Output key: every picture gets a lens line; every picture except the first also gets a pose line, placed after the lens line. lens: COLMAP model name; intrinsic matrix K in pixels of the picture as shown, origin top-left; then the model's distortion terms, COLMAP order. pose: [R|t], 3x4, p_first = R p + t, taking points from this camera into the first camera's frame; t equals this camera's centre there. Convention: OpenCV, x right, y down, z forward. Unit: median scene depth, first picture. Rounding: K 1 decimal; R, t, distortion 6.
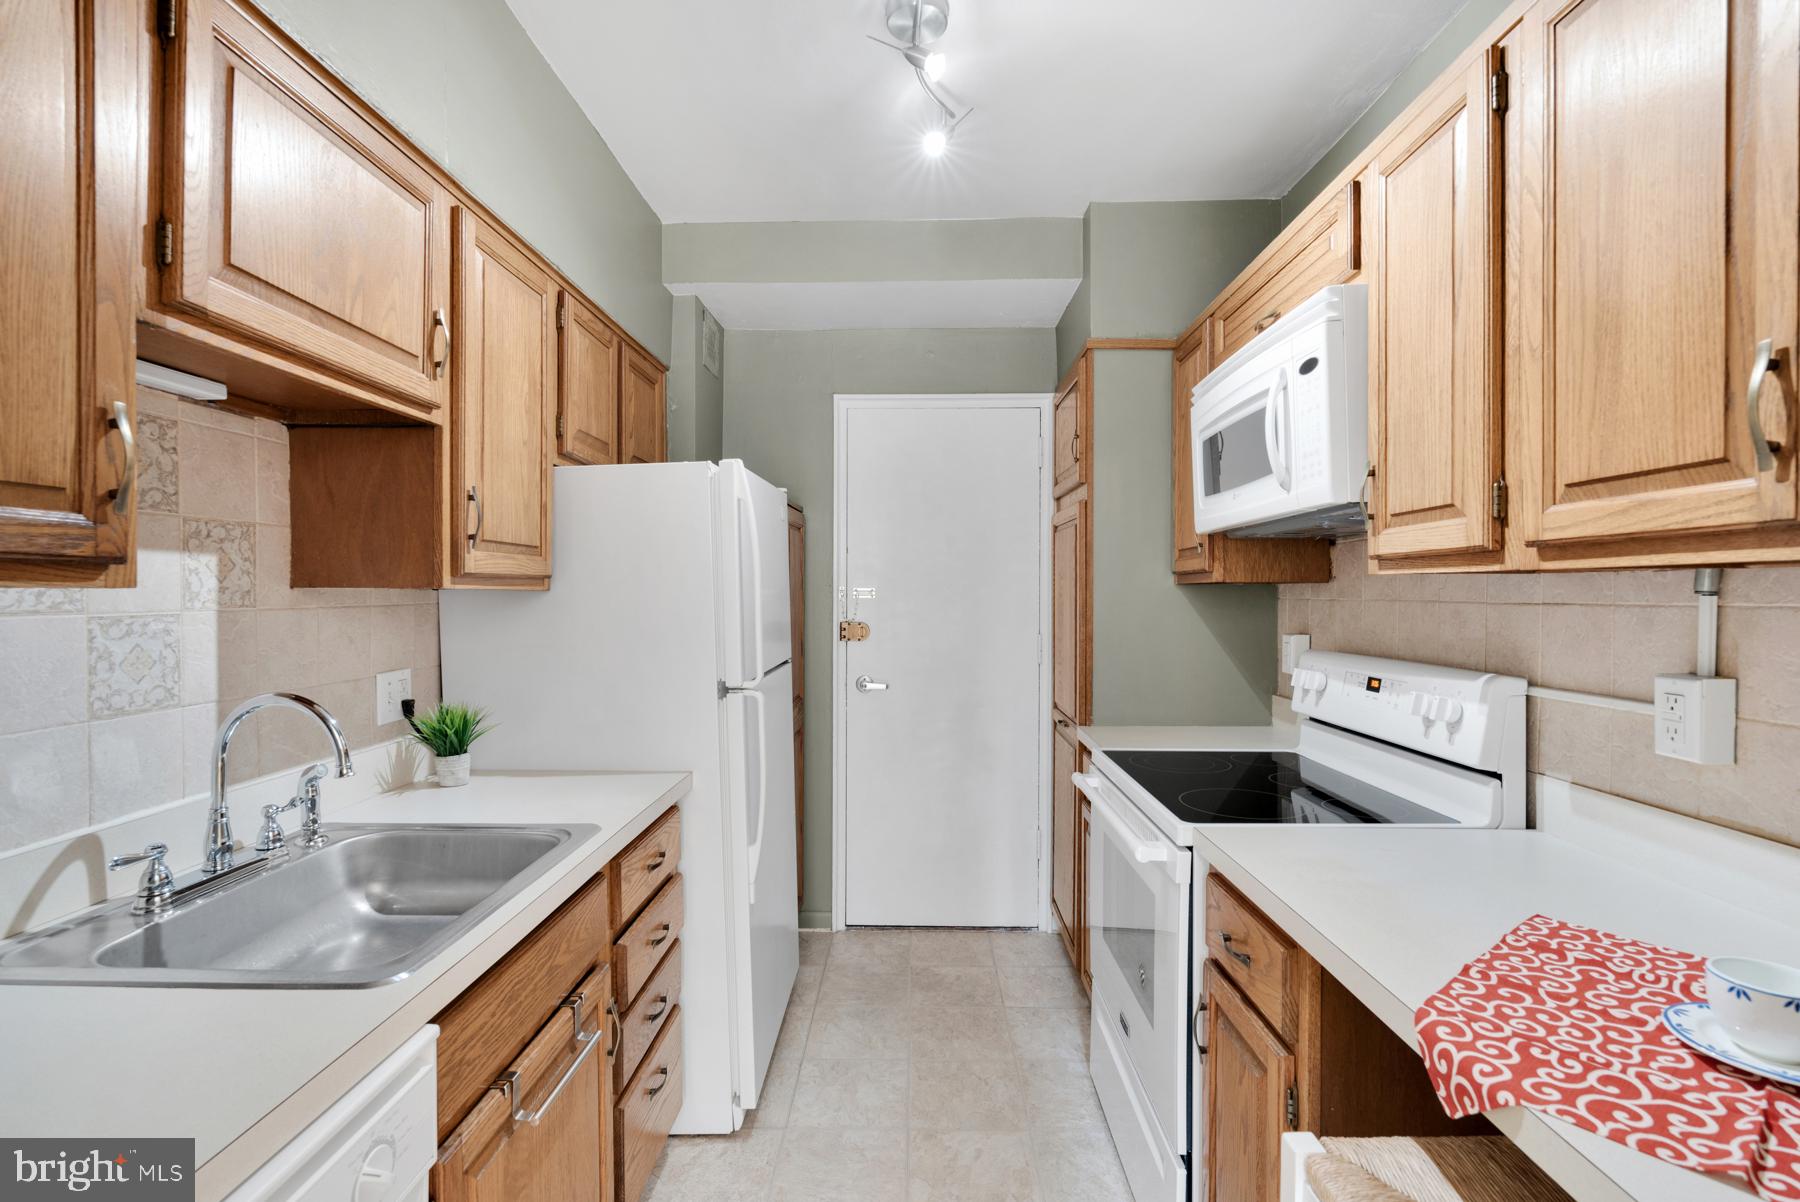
lens RADIAL K [[838.9, 0, 901.0], [0, 838.9, 592.5], [0, 0, 1]] dist [0.000660, -0.001286]
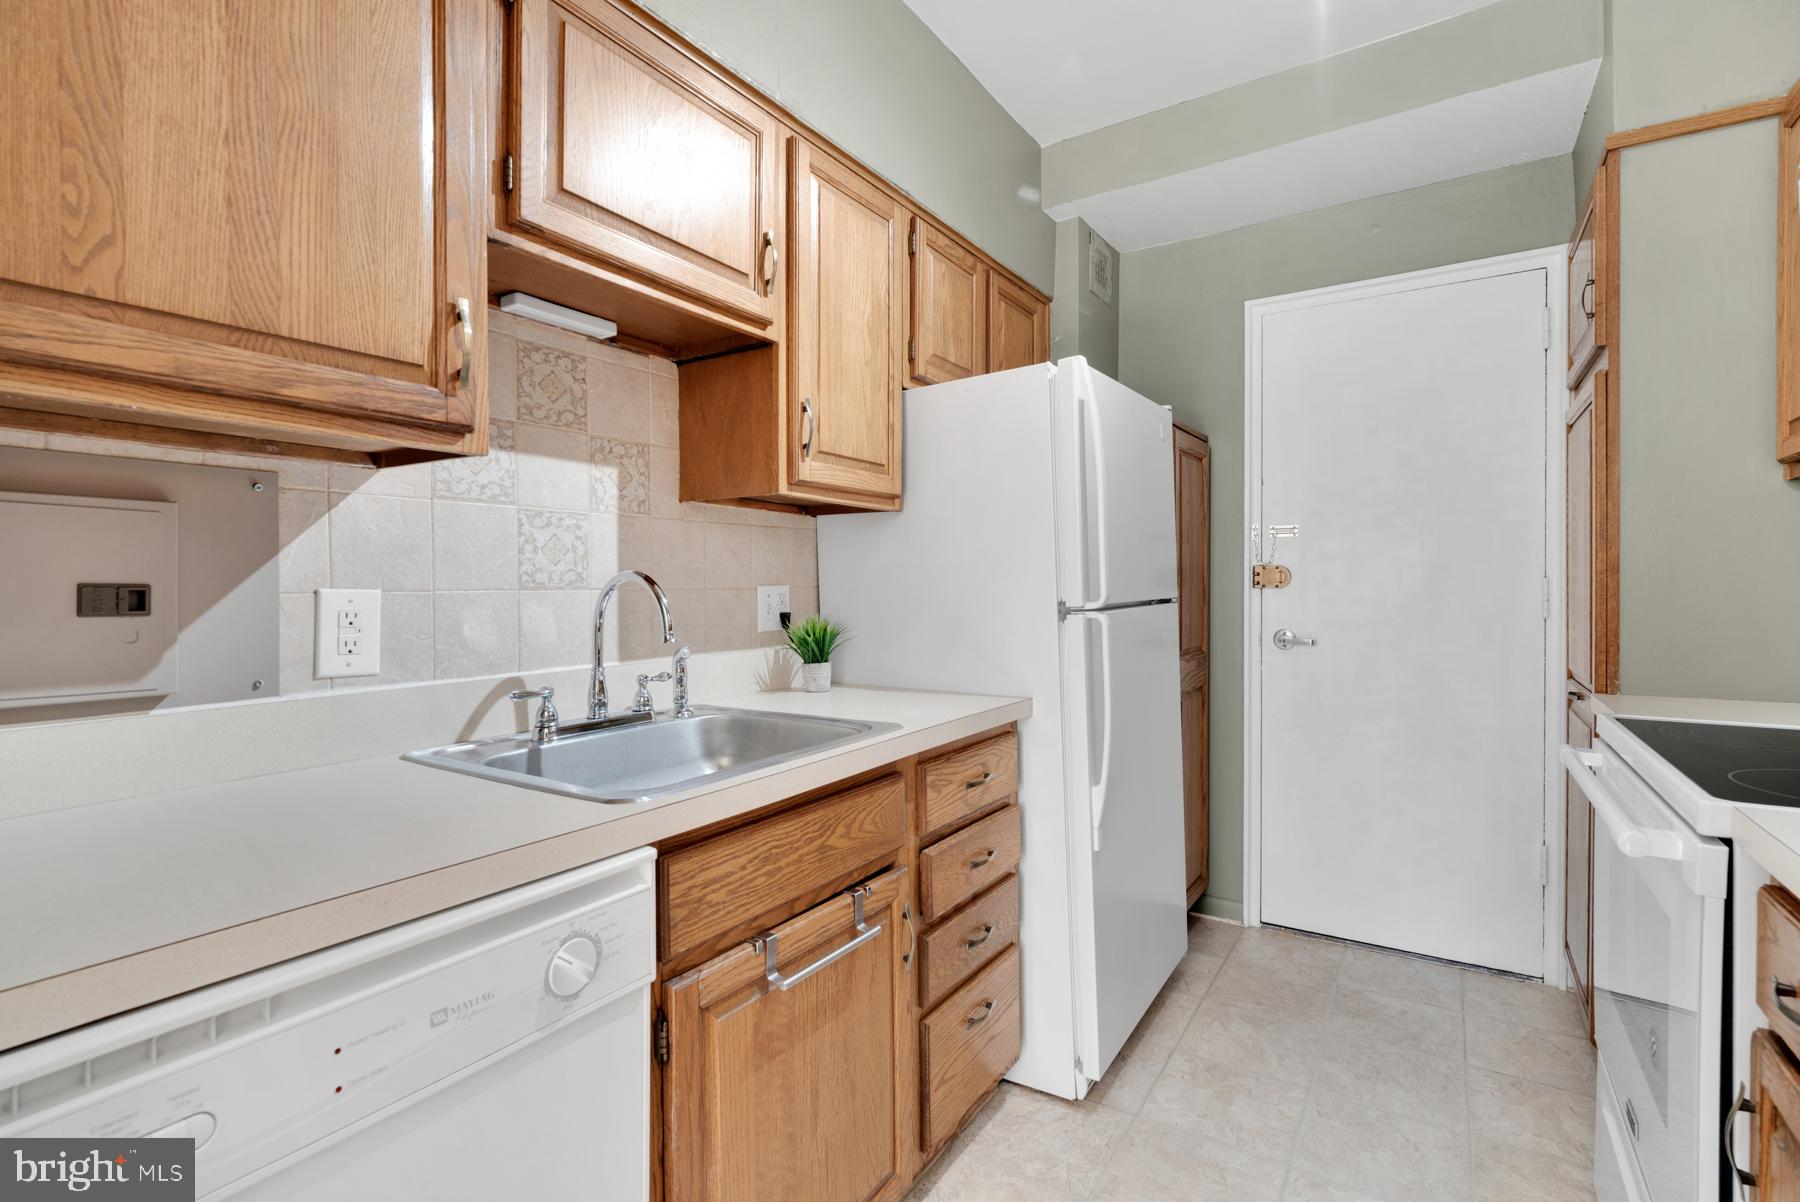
lens RADIAL K [[844.8, 0, 894.9], [0, 844.8, 583.9], [0, 0, 1]] dist [0.002218, -0.000109]
pose [[0.849554, -0.002996, -0.527494, 0.145995], [0.002799, 0.999995, -0.001172, 0.108973], [0.527495, -0.000481, 0.849558, 0.153386]]
